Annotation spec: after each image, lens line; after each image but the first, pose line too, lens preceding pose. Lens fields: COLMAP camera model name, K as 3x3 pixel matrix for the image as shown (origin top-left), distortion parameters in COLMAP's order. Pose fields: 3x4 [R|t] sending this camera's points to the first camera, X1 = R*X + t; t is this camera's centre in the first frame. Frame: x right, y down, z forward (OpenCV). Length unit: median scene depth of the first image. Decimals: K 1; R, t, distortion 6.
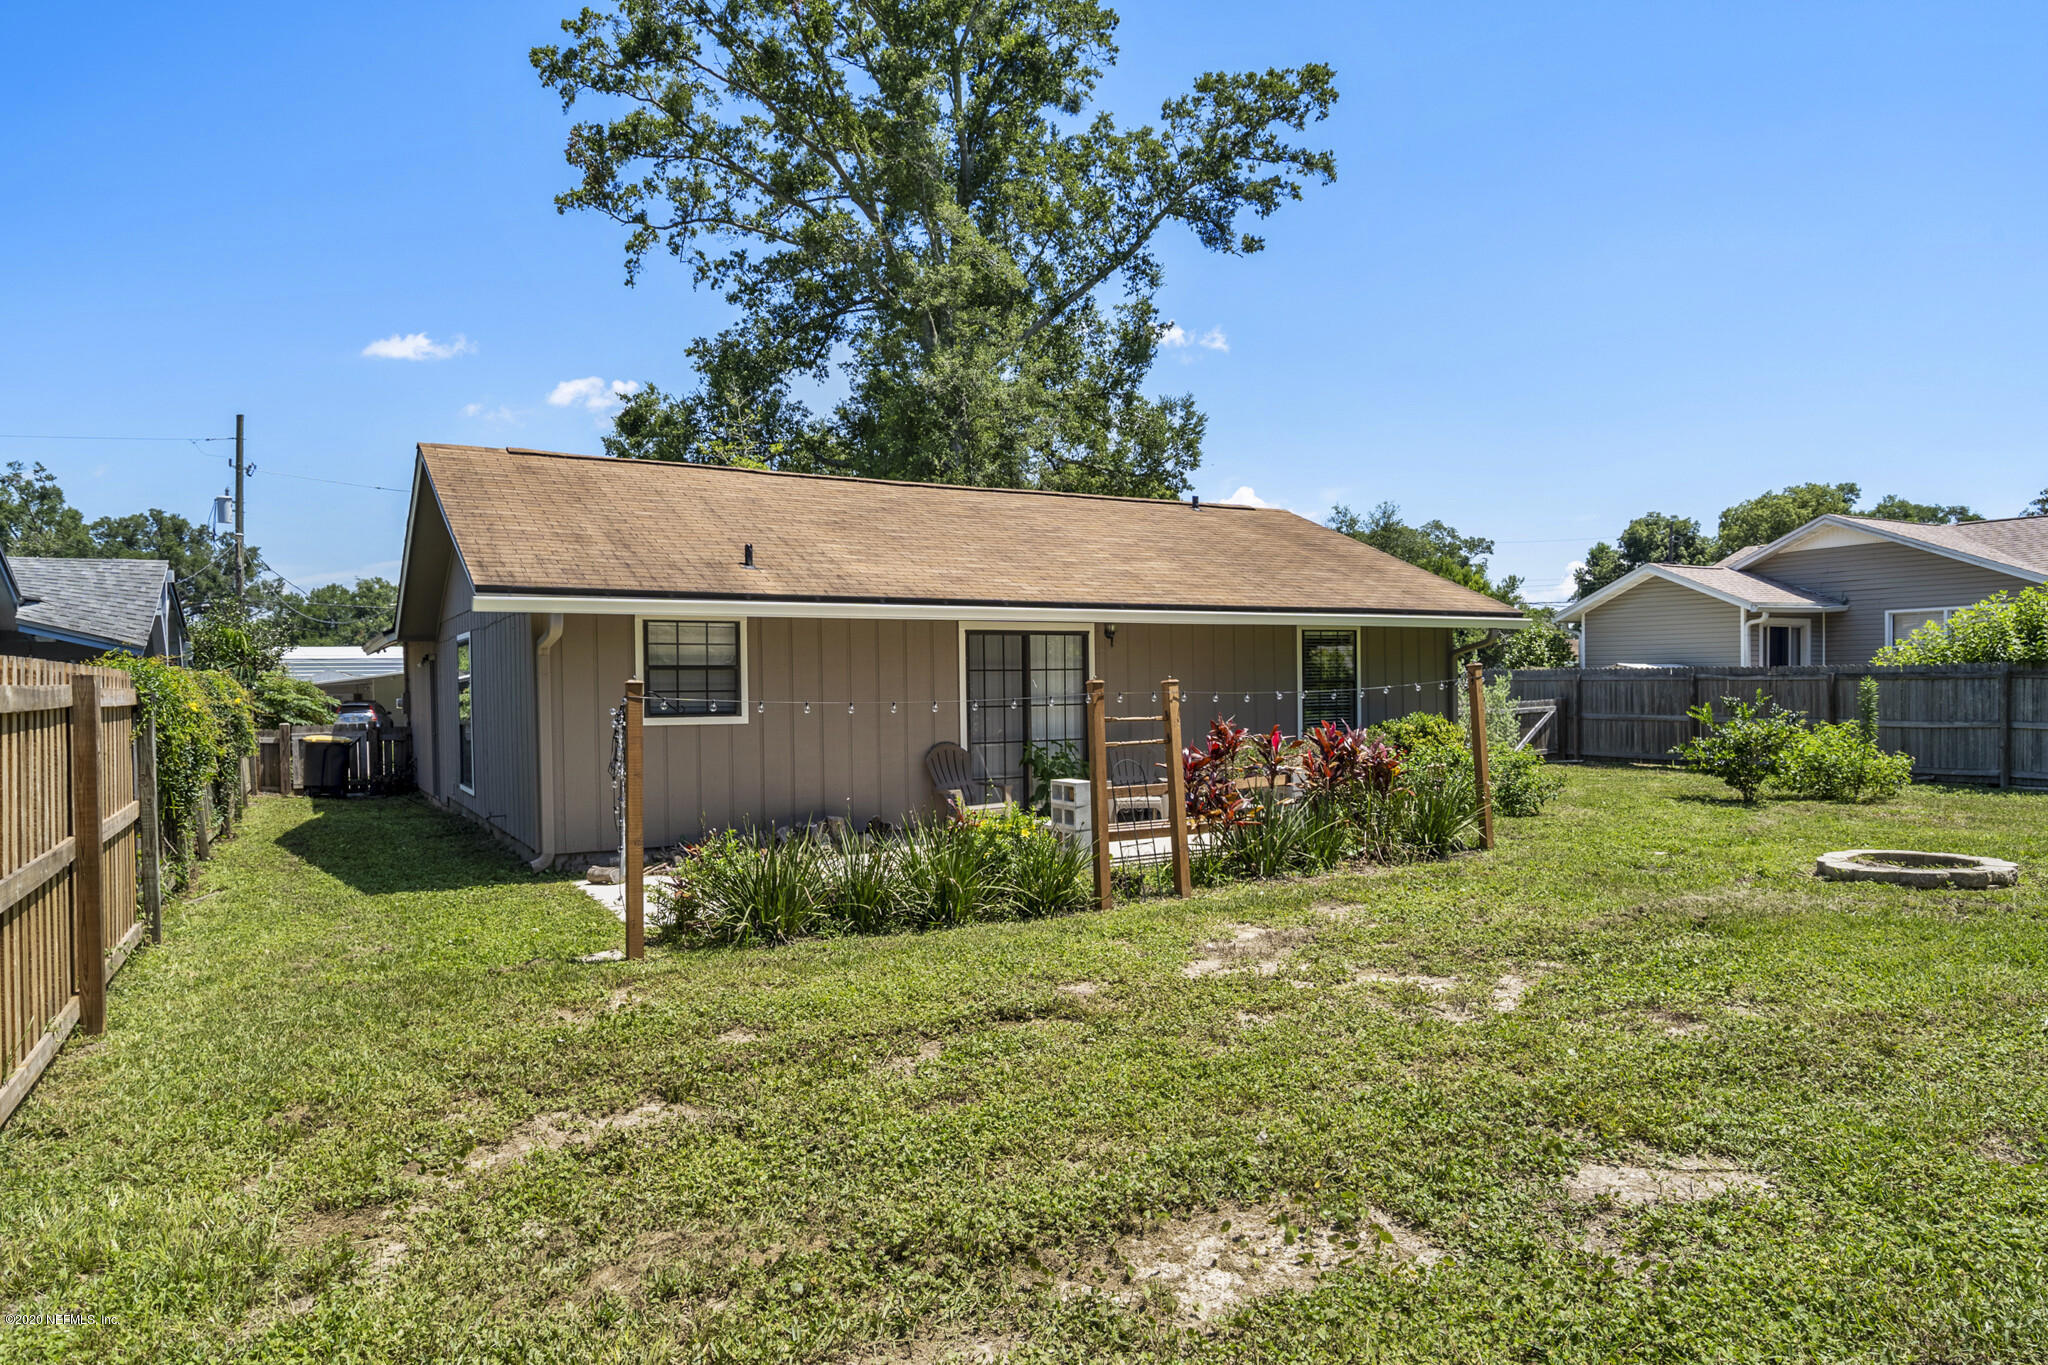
lens RADIAL K [[1287.0, 0, 1028.3], [0, 1287.0, 687.5], [0, 0, 1]] dist [0.000469, 0.000161]
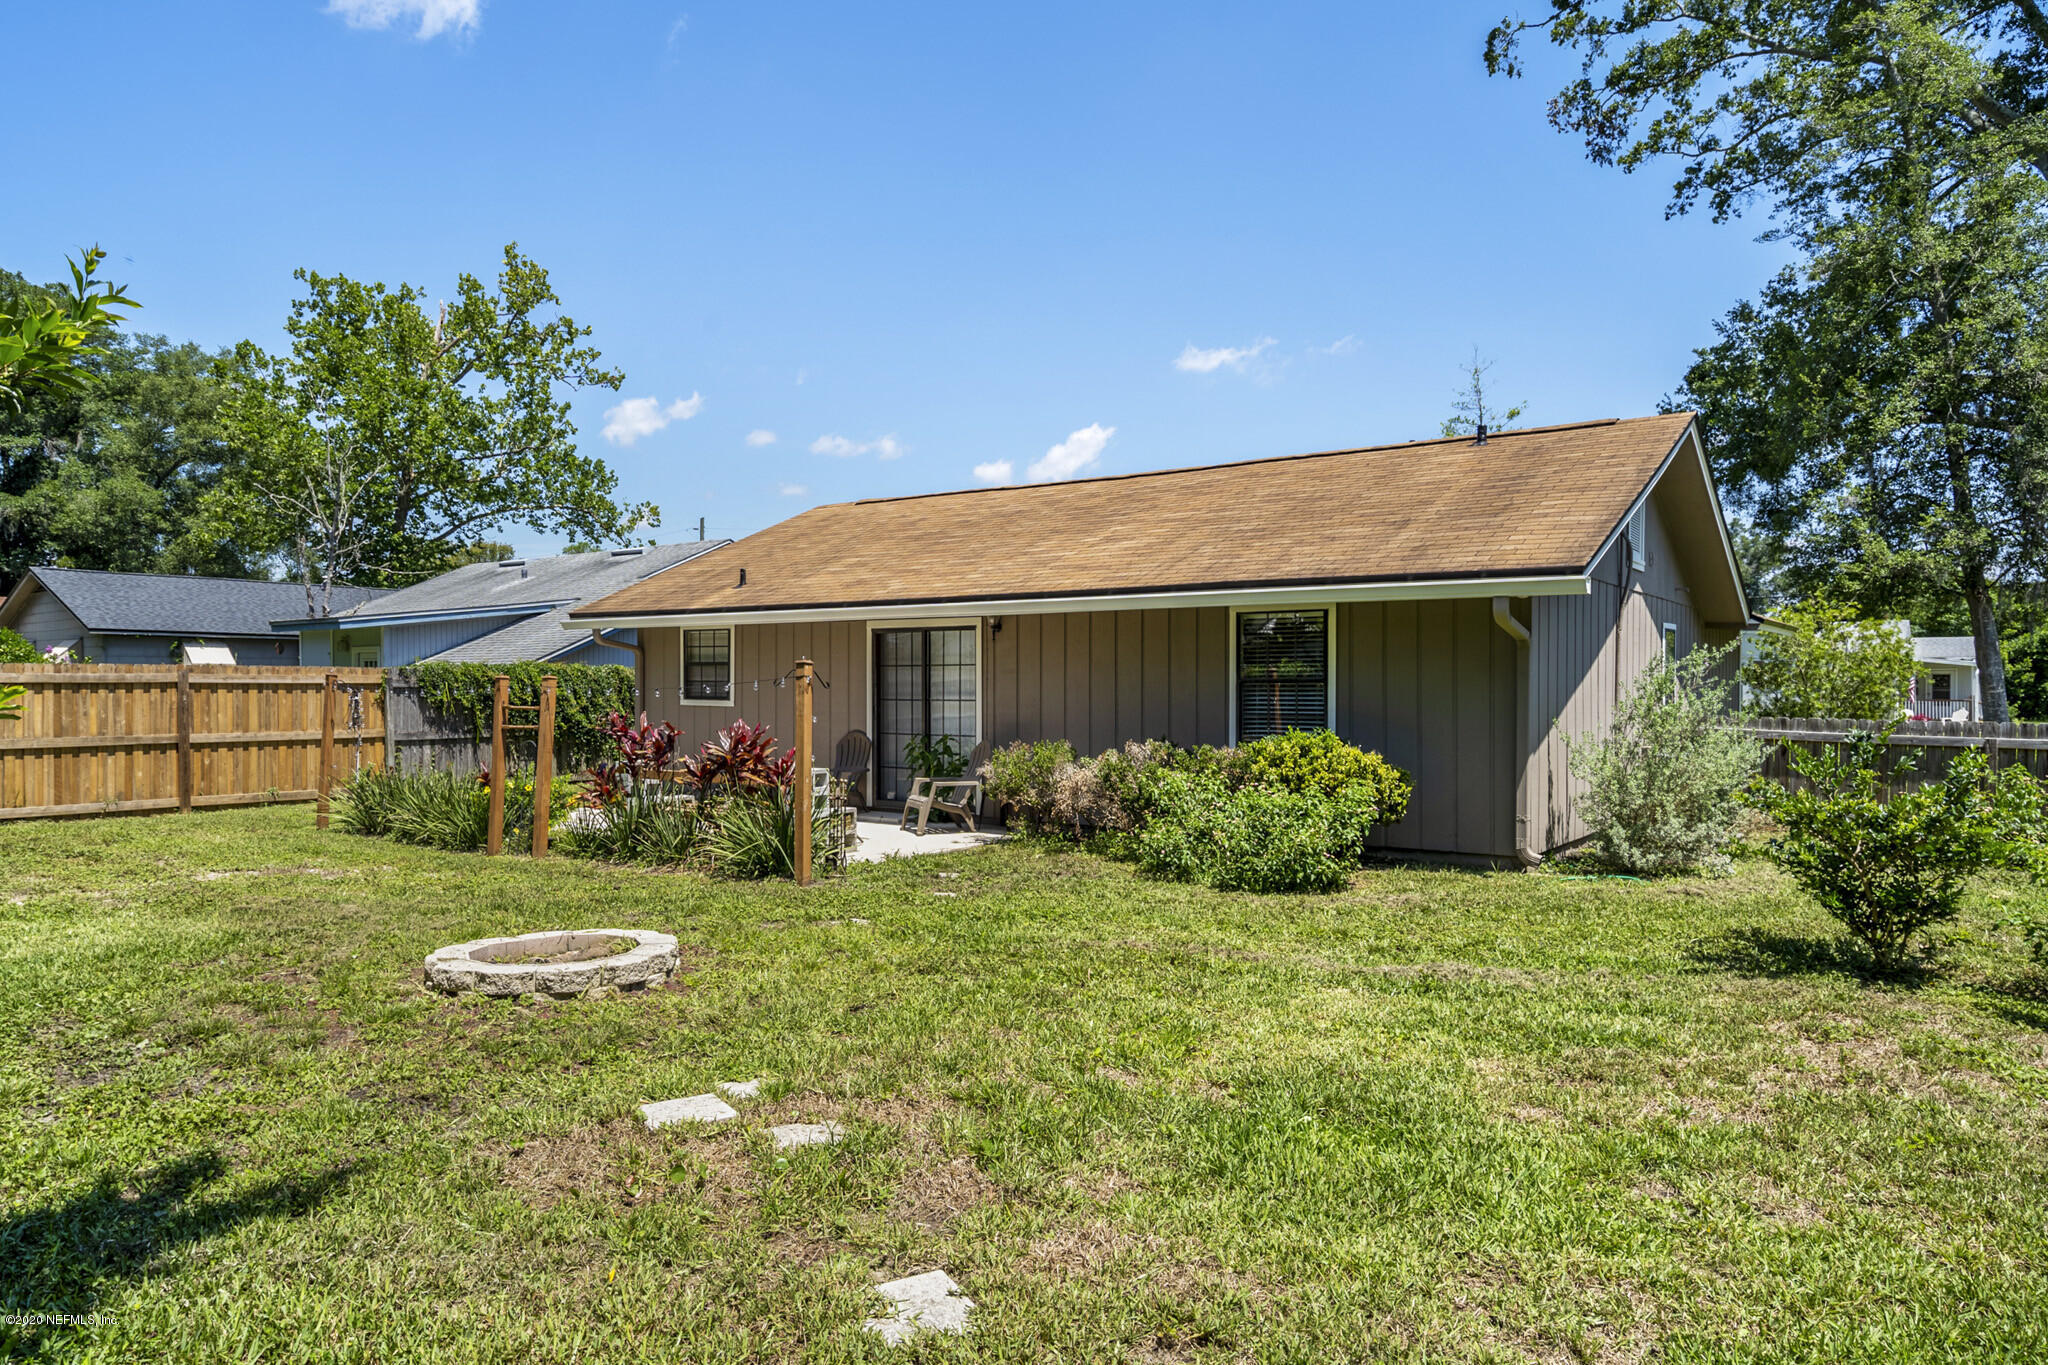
lens RADIAL K [[1283.0, 0, 1016.1], [0, 1283.0, 670.8], [0, 0, 1]] dist [-0.000421, 0.000992]
pose [[0.393657, 0.007269, -0.919229, 0.330495], [-0.008391, 0.999955, 0.004314, -0.004953], [0.919219, 0.006015, 0.393701, 0.226745]]
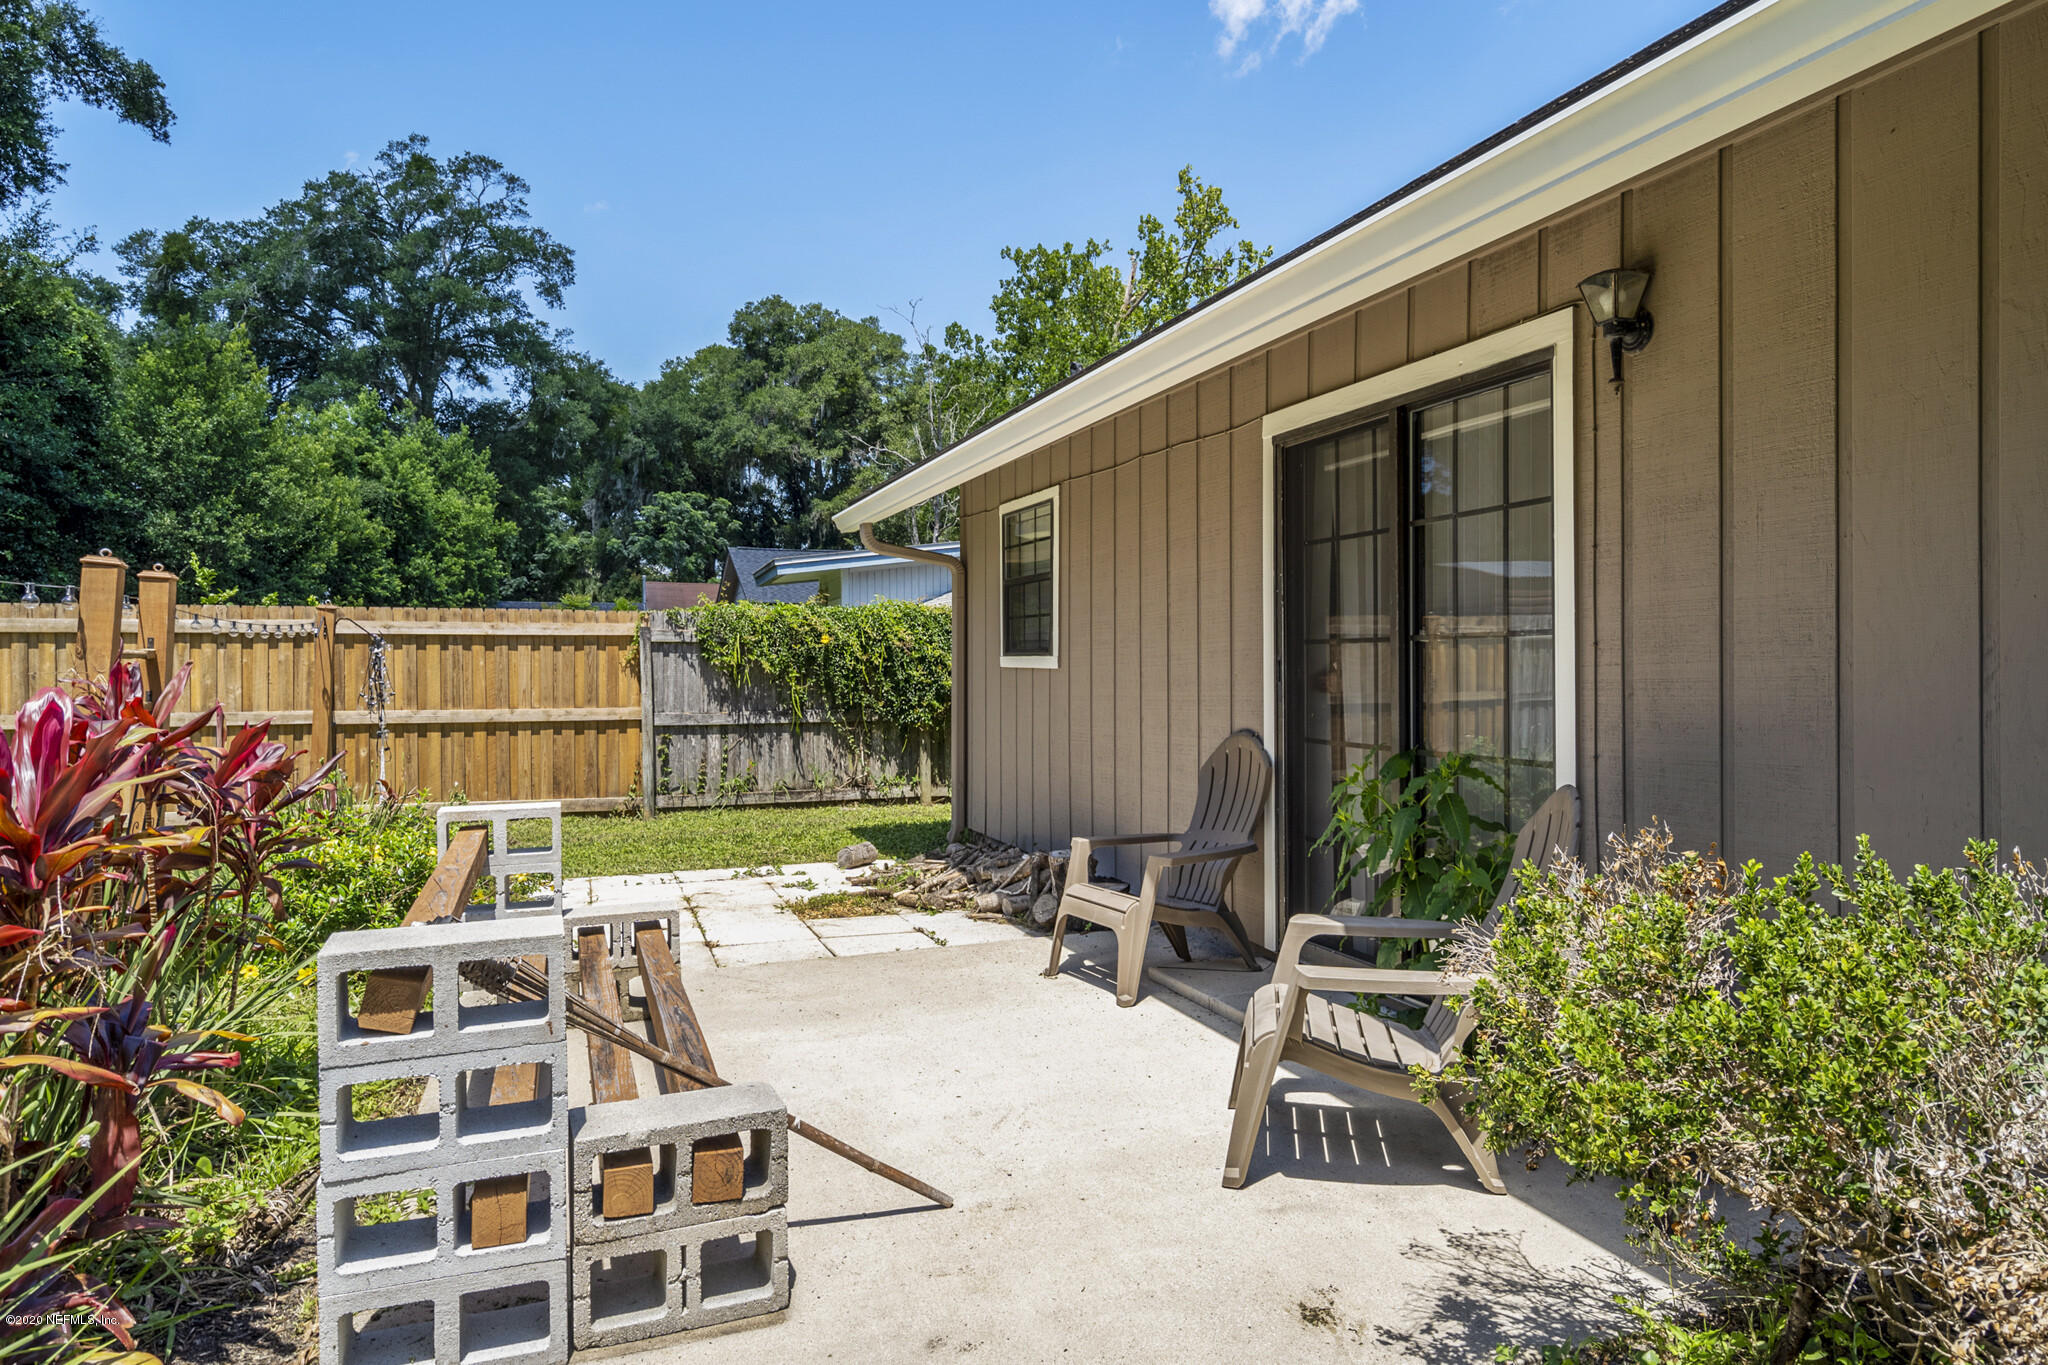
lens RADIAL K [[1283.0, 0, 1016.1], [0, 1283.0, 670.8], [0, 0, 1]] dist [-0.000421, 0.000992]
pose [[-0.181658, 0.021037, -0.983137, 0.110759], [0.004814, 0.999778, 0.020504, 0.004898], [0.983350, -0.001008, -0.181719, 0.328747]]
